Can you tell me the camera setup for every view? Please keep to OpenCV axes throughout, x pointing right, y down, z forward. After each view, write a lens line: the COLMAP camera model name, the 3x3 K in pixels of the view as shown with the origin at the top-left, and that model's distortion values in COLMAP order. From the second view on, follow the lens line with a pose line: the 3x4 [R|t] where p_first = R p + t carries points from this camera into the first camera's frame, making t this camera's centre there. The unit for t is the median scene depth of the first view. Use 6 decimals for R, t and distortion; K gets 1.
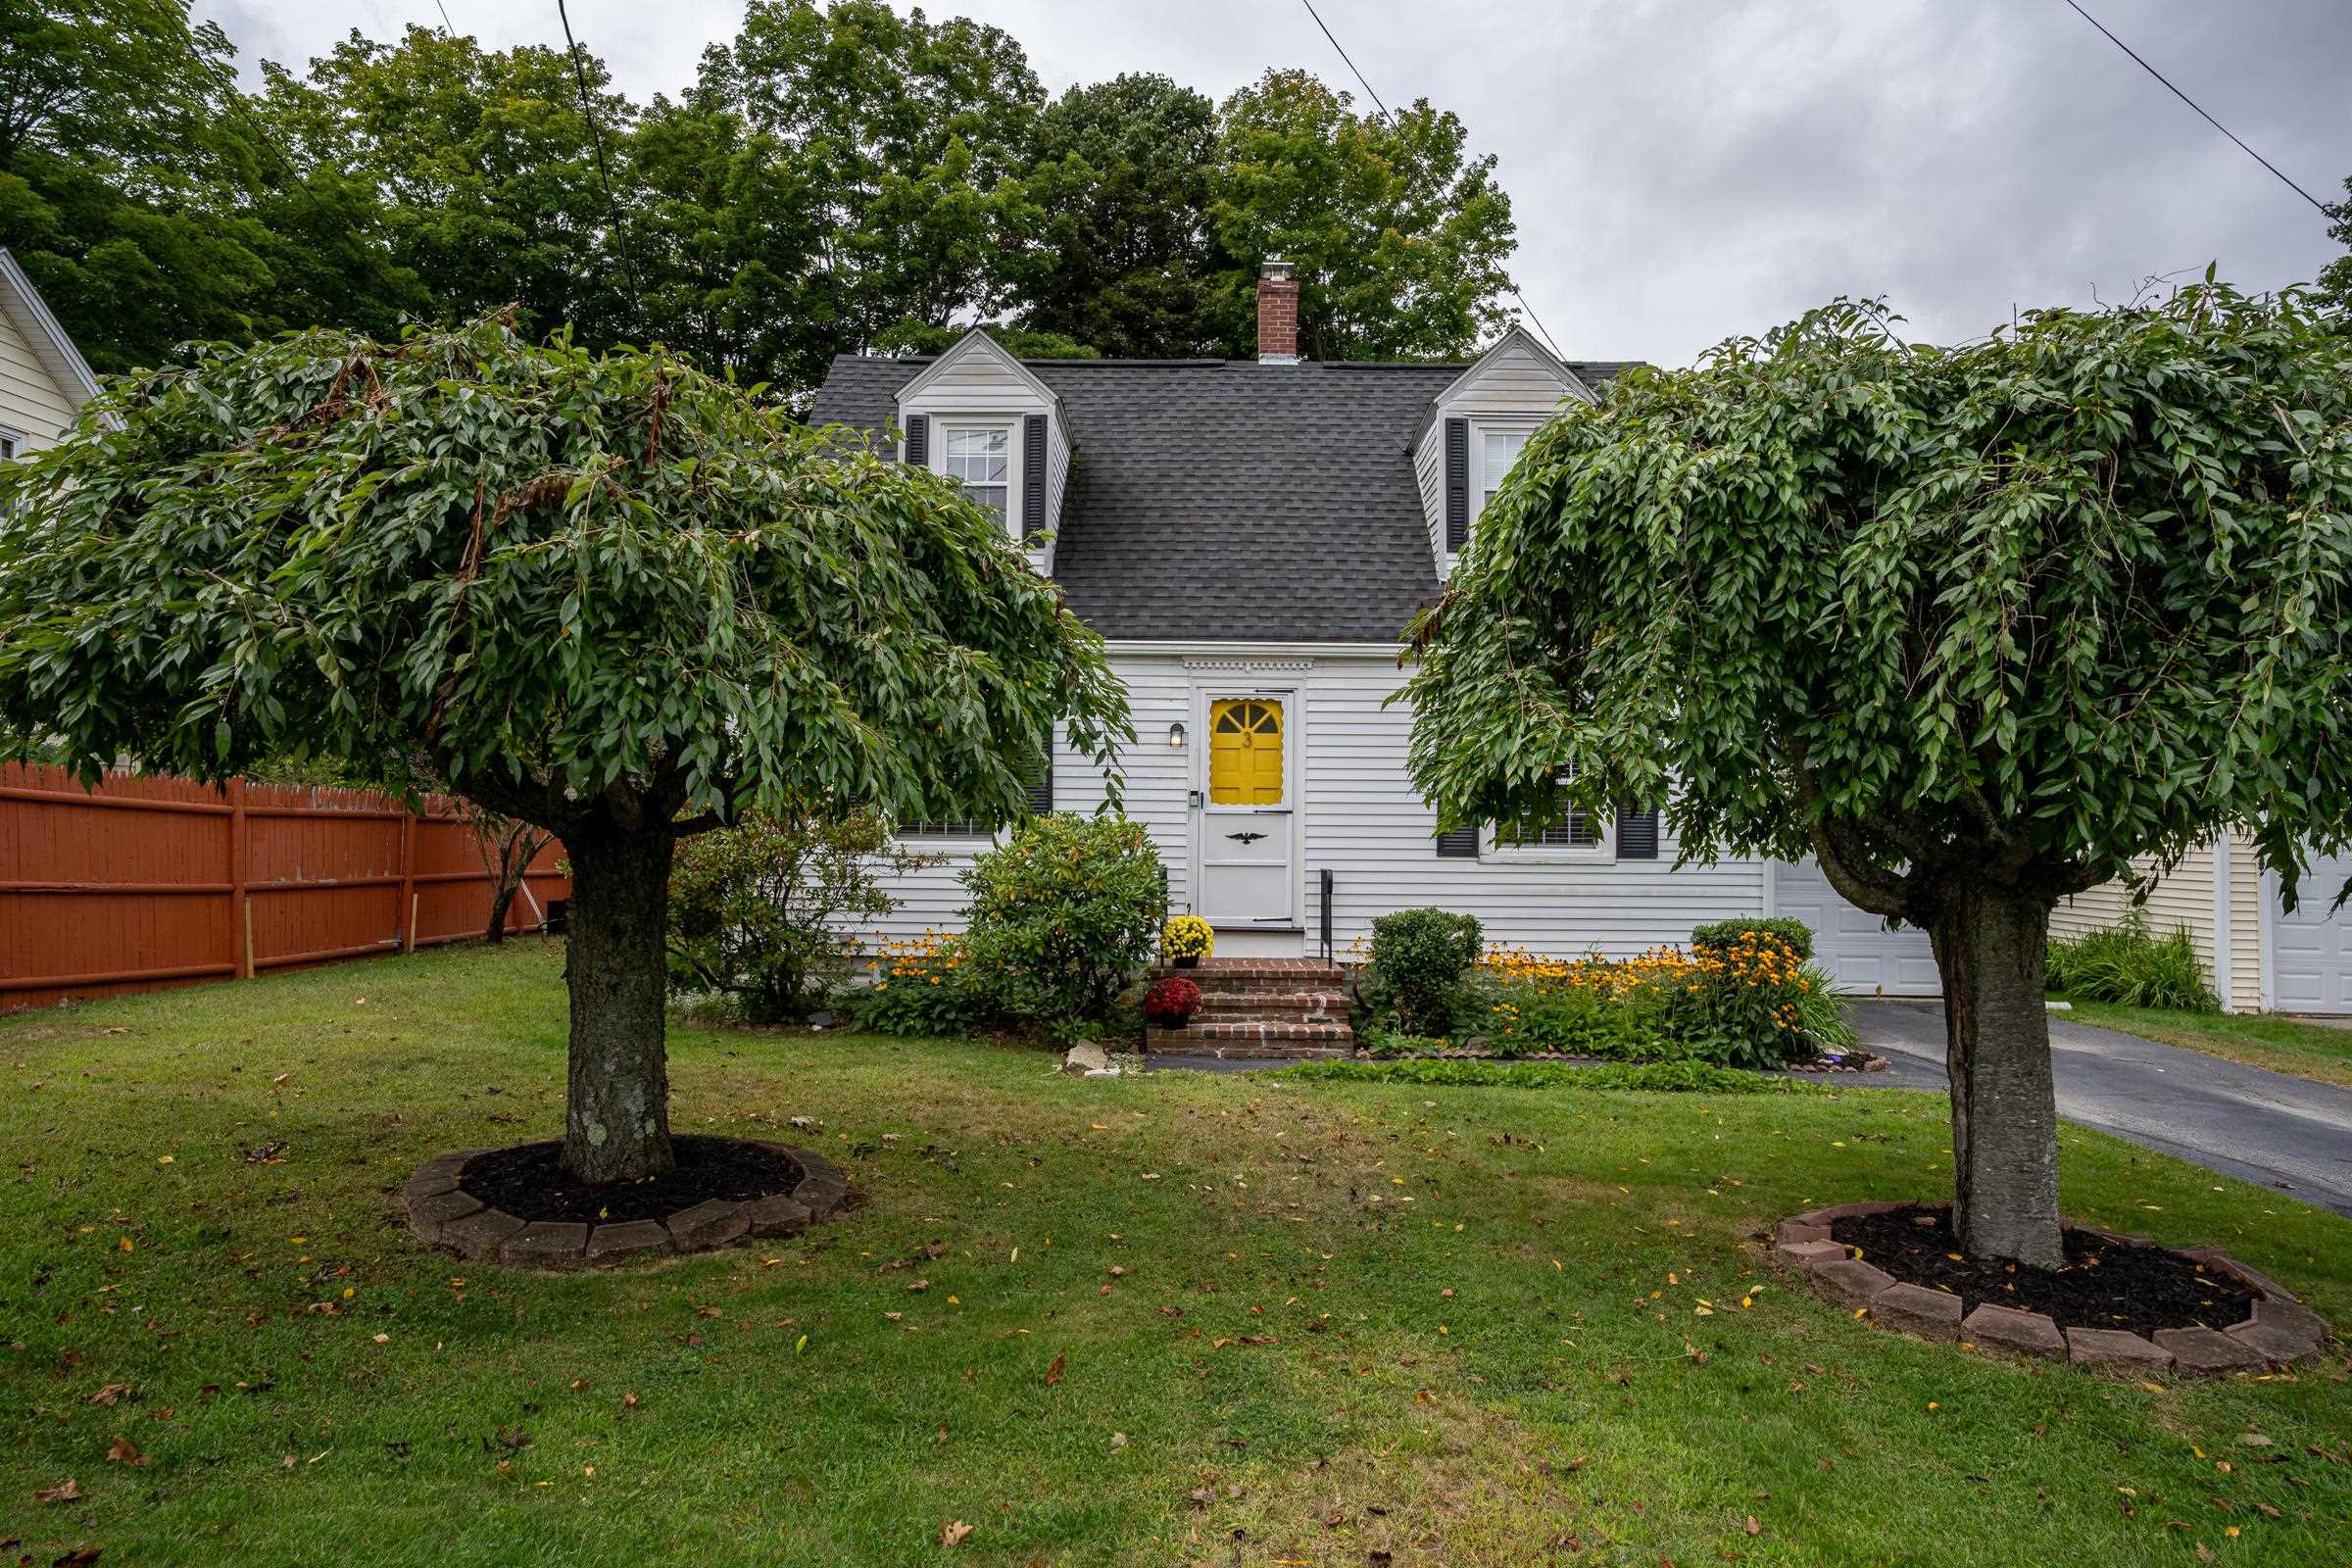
lens RADIAL K [[1340.4, 0, 1176.0], [0, 1340.4, 784.0], [0, 0, 1]] dist [-0.037232, 0.000365]
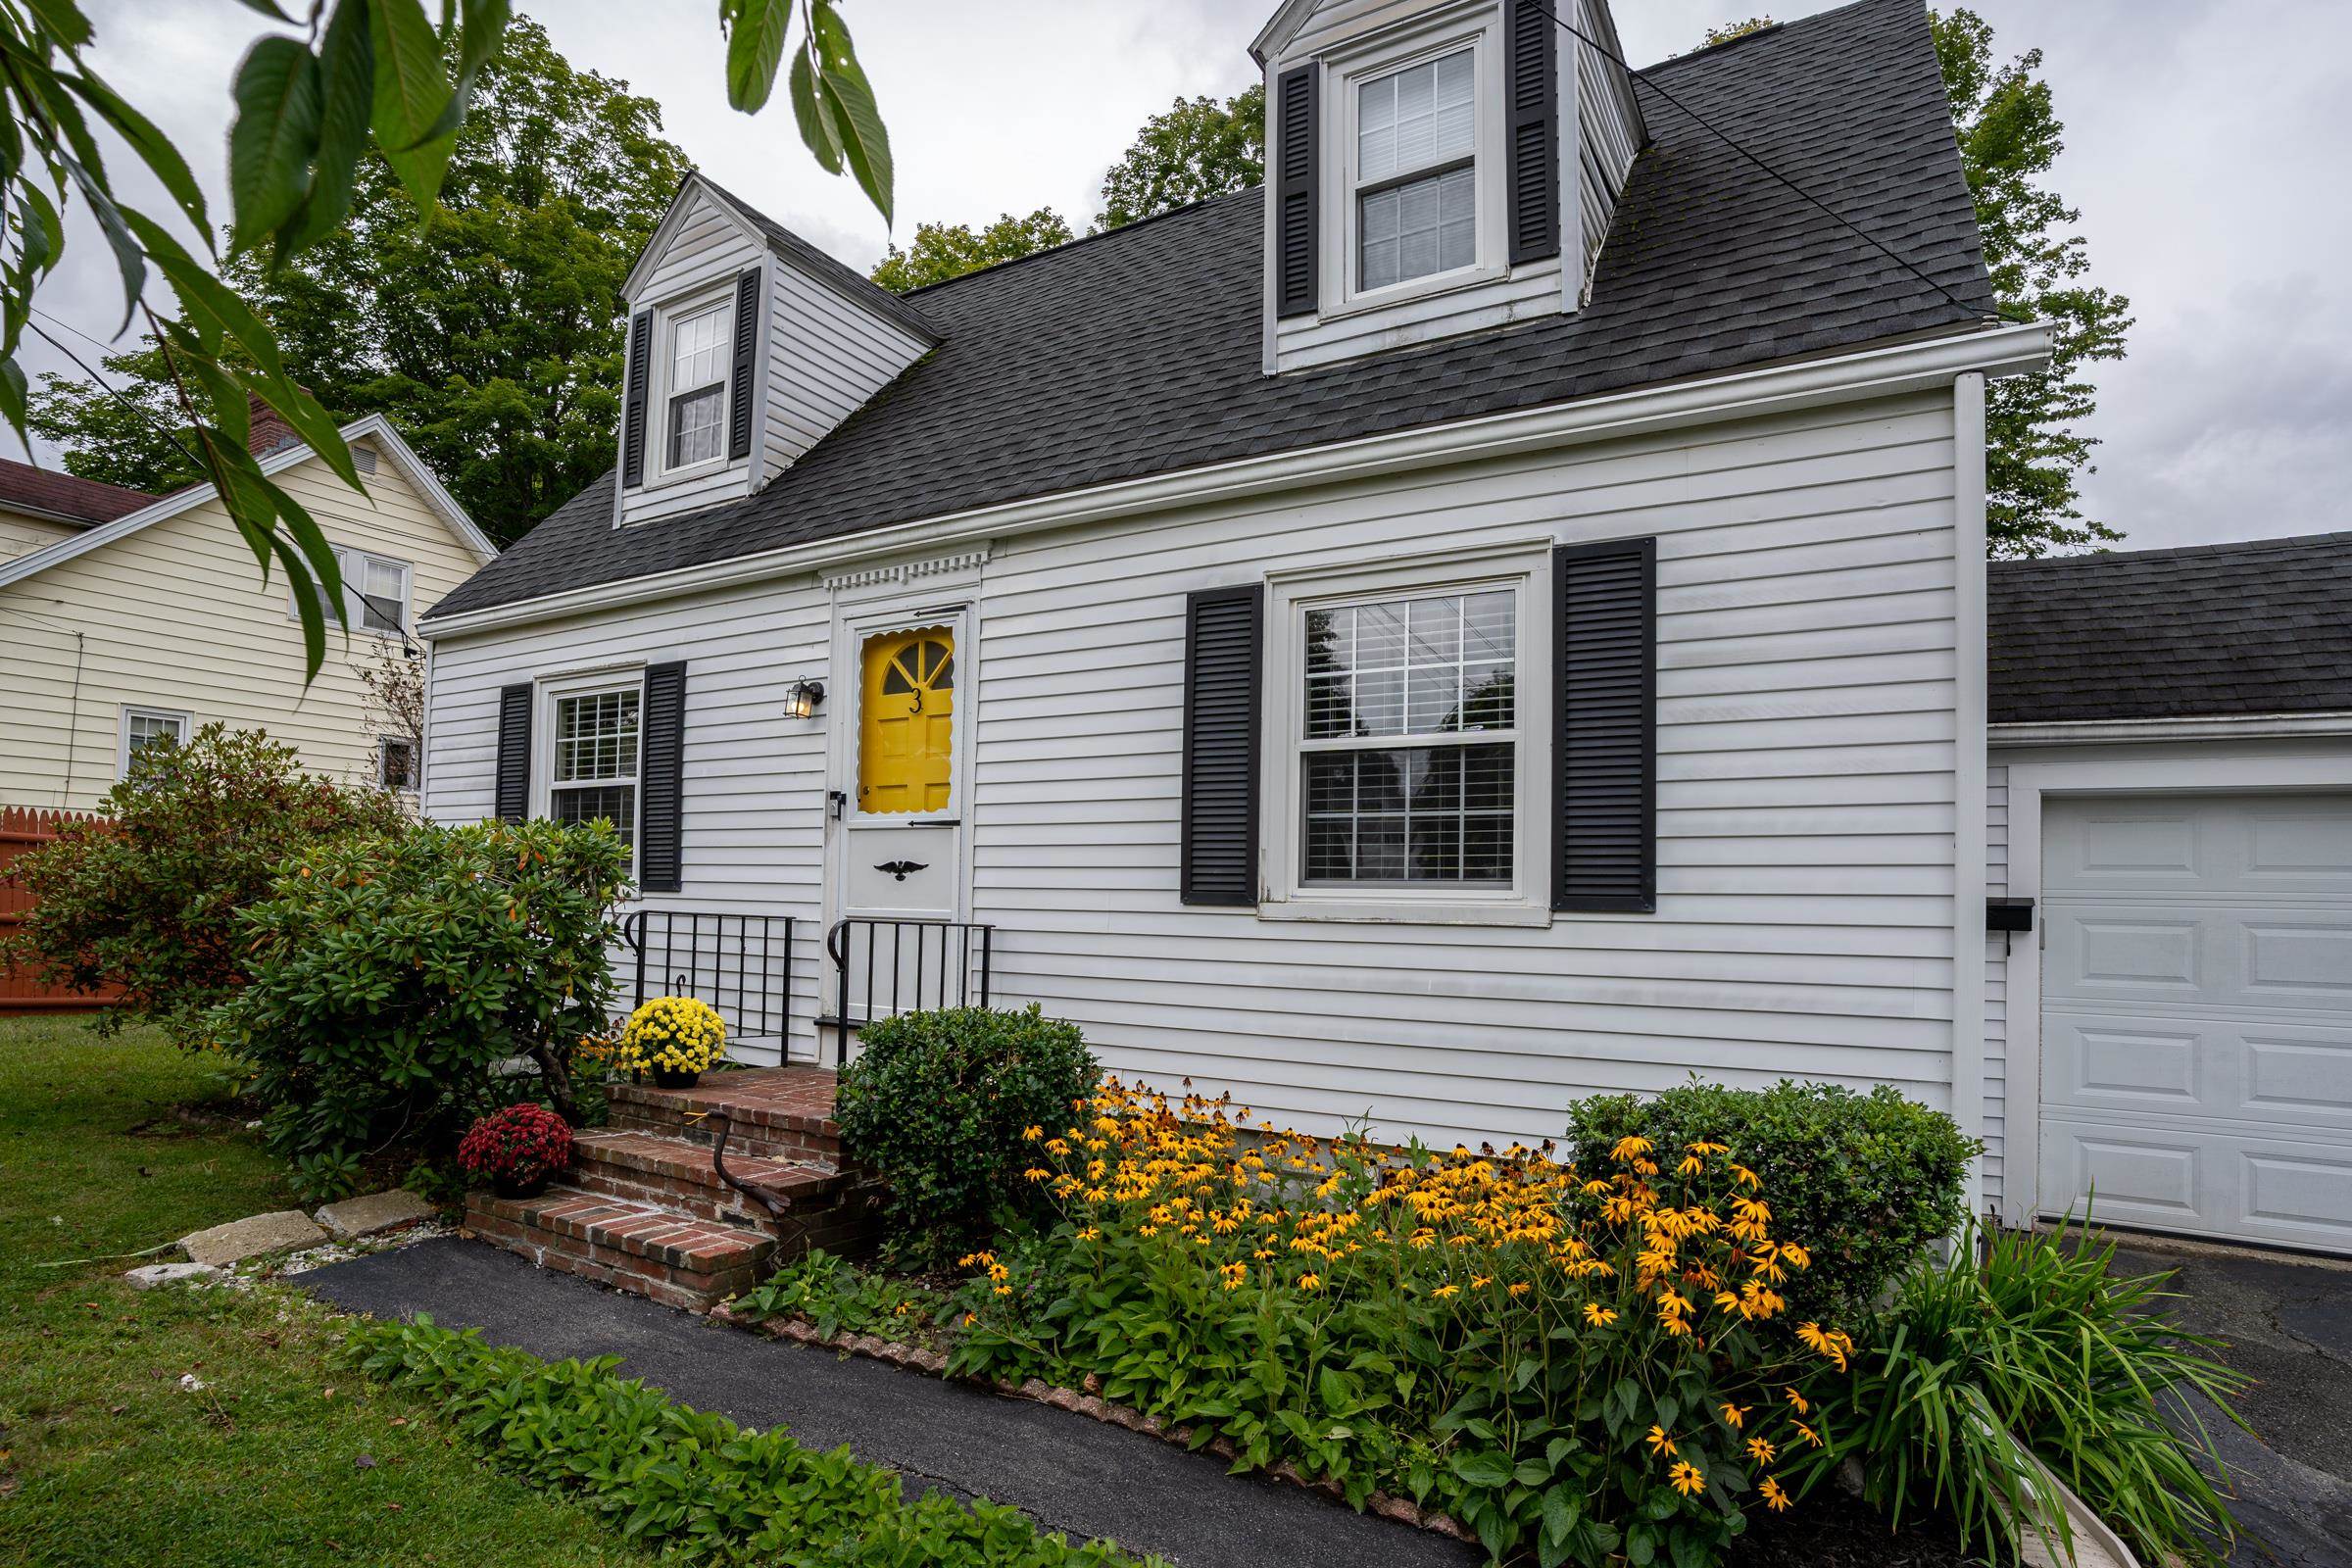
lens RADIAL K [[1186.6, 0, 1184.5], [0, 1186.6, 864.4], [0, 0, 1]] dist [-0.068675, 0.026406]
pose [[0.873517, -0.006683, -0.486748, 0.403983], [-0.003027, 0.999812, -0.019158, 0.047171], [0.486784, 0.018208, 0.873332, 0.614957]]
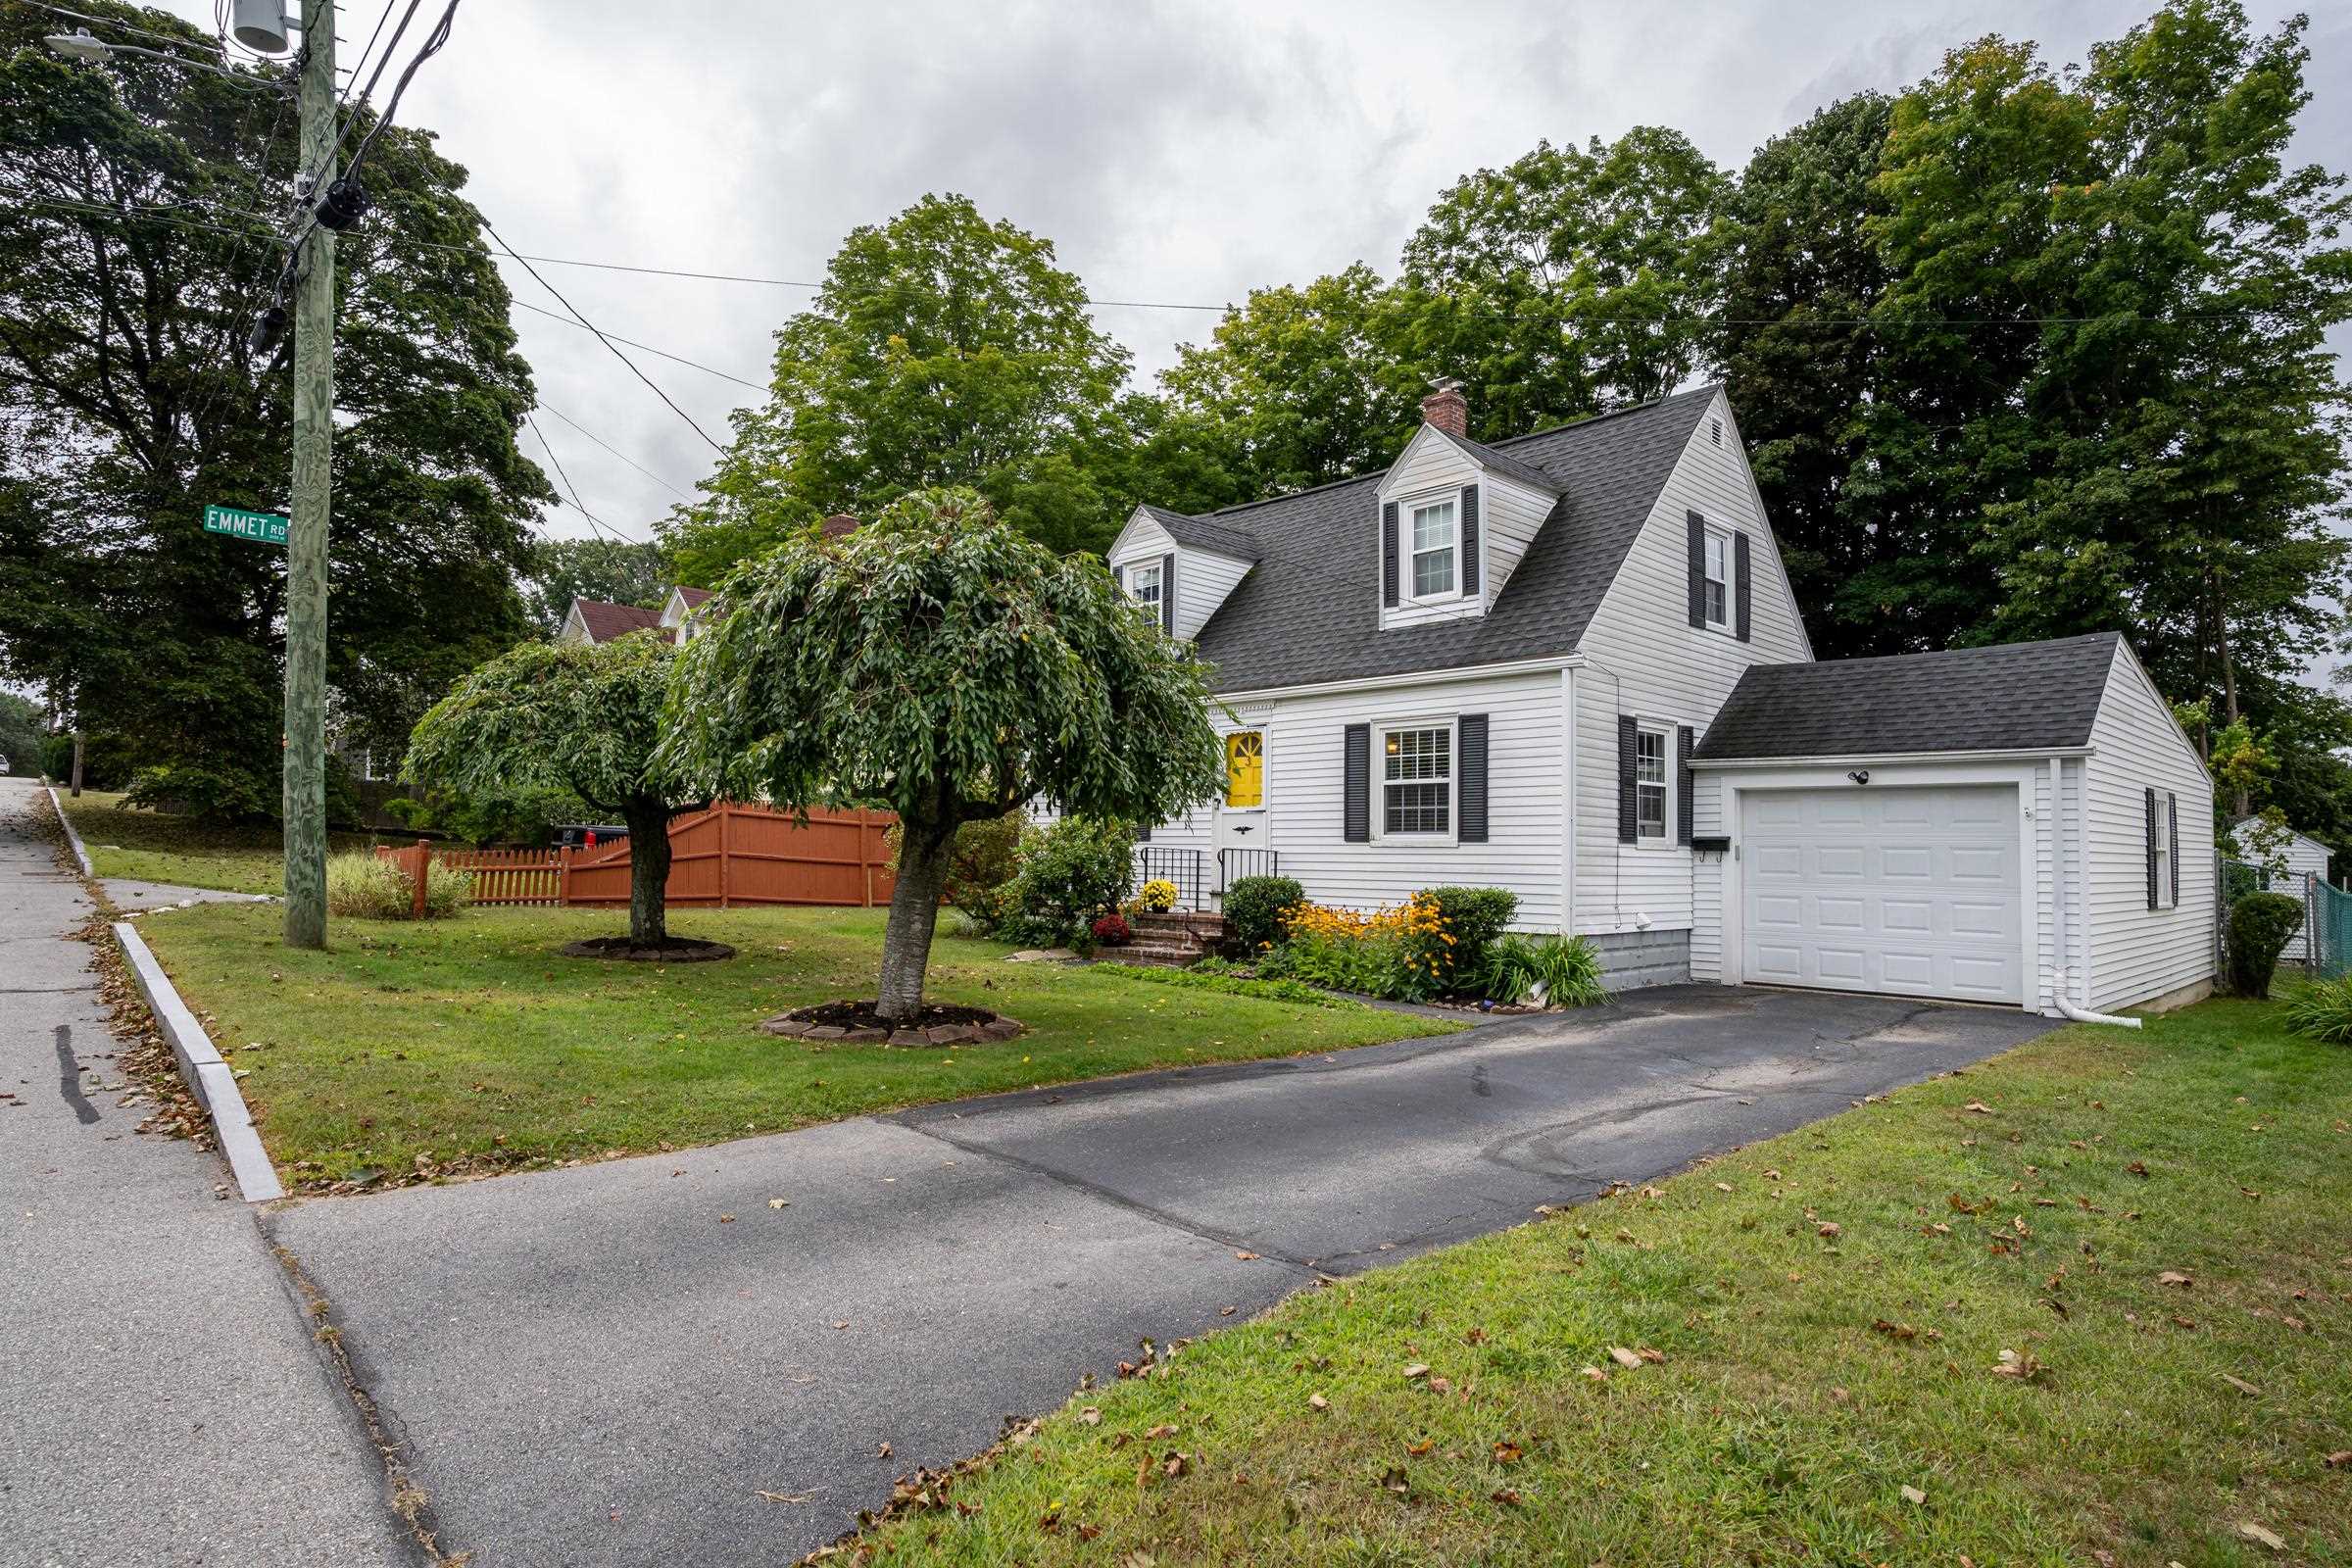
lens RADIAL K [[1259.8, 0, 1176.0], [0, 1259.8, 784.0], [0, 0, 1]] dist [0.001411, -0.000591]
pose [[0.692198, -0.040069, -0.720594, 0.966079], [0.006558, 0.998766, -0.049237, 0.056522], [0.721678, 0.029356, 0.691606, 0.022136]]
